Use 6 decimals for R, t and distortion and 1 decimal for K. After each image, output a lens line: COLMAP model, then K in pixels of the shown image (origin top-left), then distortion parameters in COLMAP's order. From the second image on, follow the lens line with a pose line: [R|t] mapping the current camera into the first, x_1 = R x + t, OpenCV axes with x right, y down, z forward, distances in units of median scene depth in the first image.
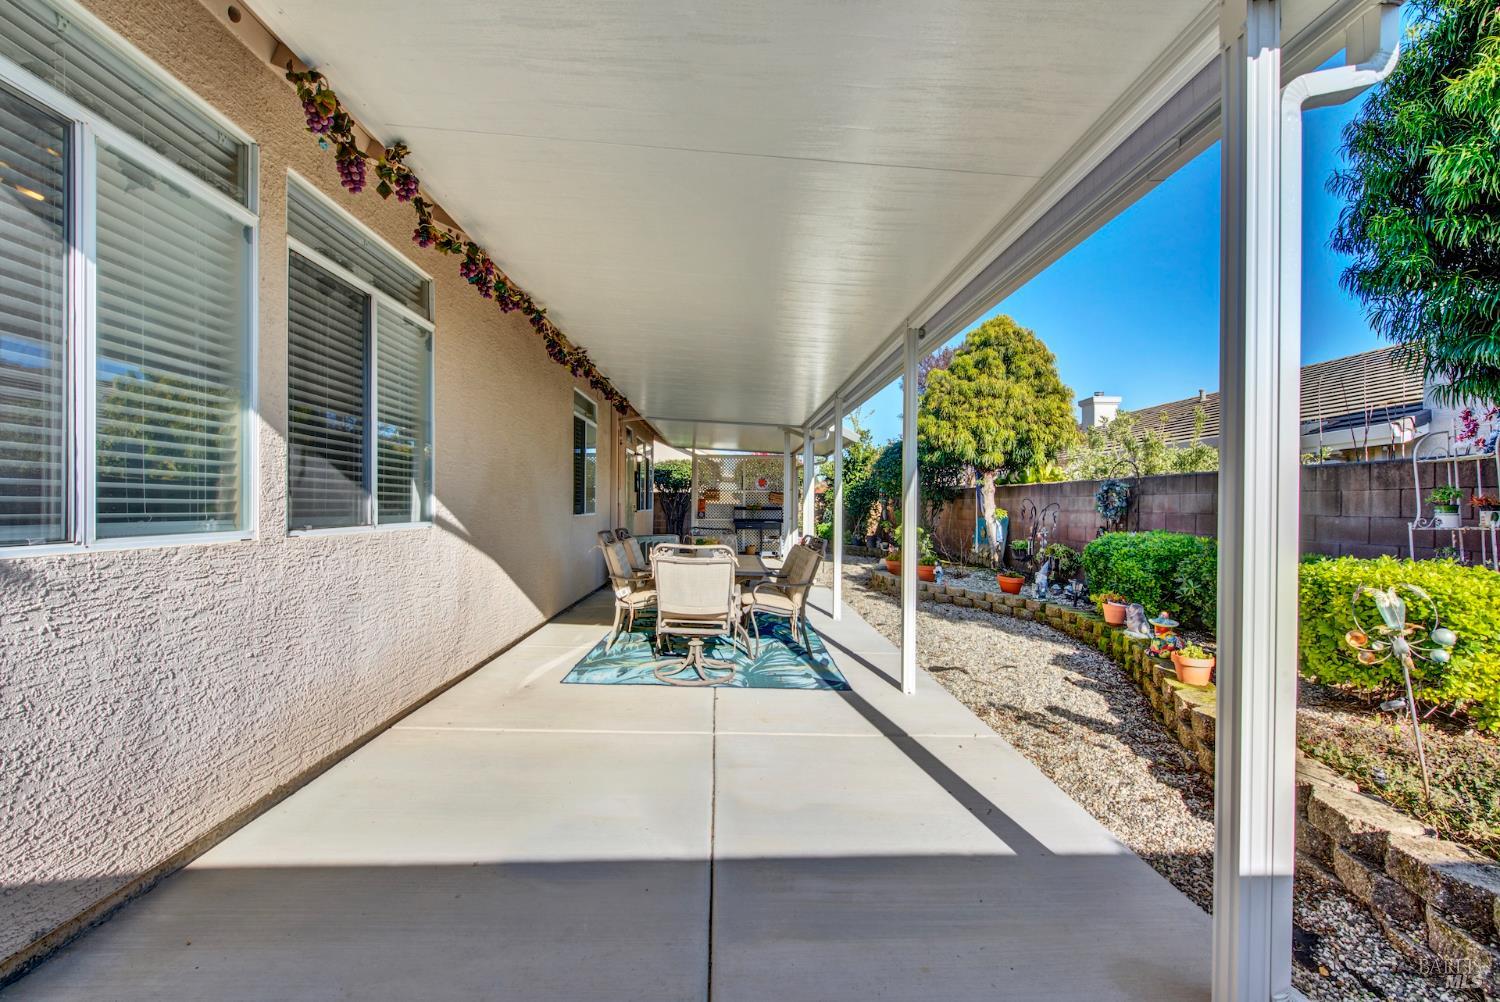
lens RADIAL K [[601.2, 0, 746.1], [0, 601.2, 506.6], [0, 0, 1]] dist [0.002851, -0.003368]
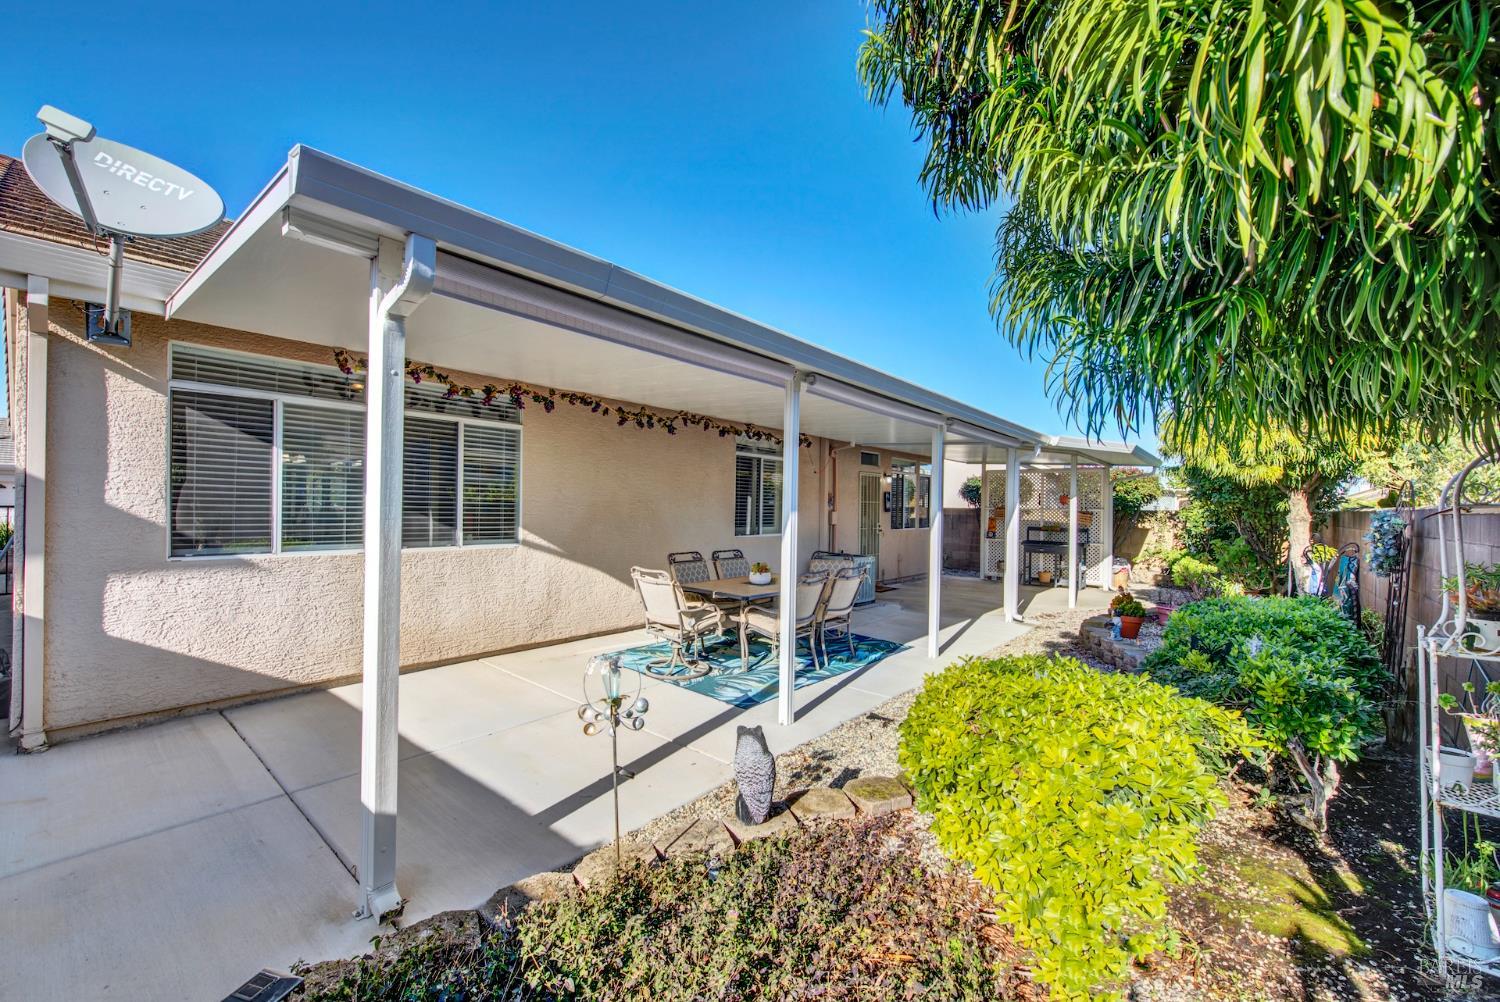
lens RADIAL K [[601.2, 0, 742.6], [0, 601.2, 502.7], [0, 0, 1]] dist [0.002851, -0.003368]
pose [[0.742407, 0.001159, -0.669949, 0.930497], [-0.013230, 0.999829, -0.012932, -0.065654], [0.669819, 0.018464, 0.742295, 0.158004]]
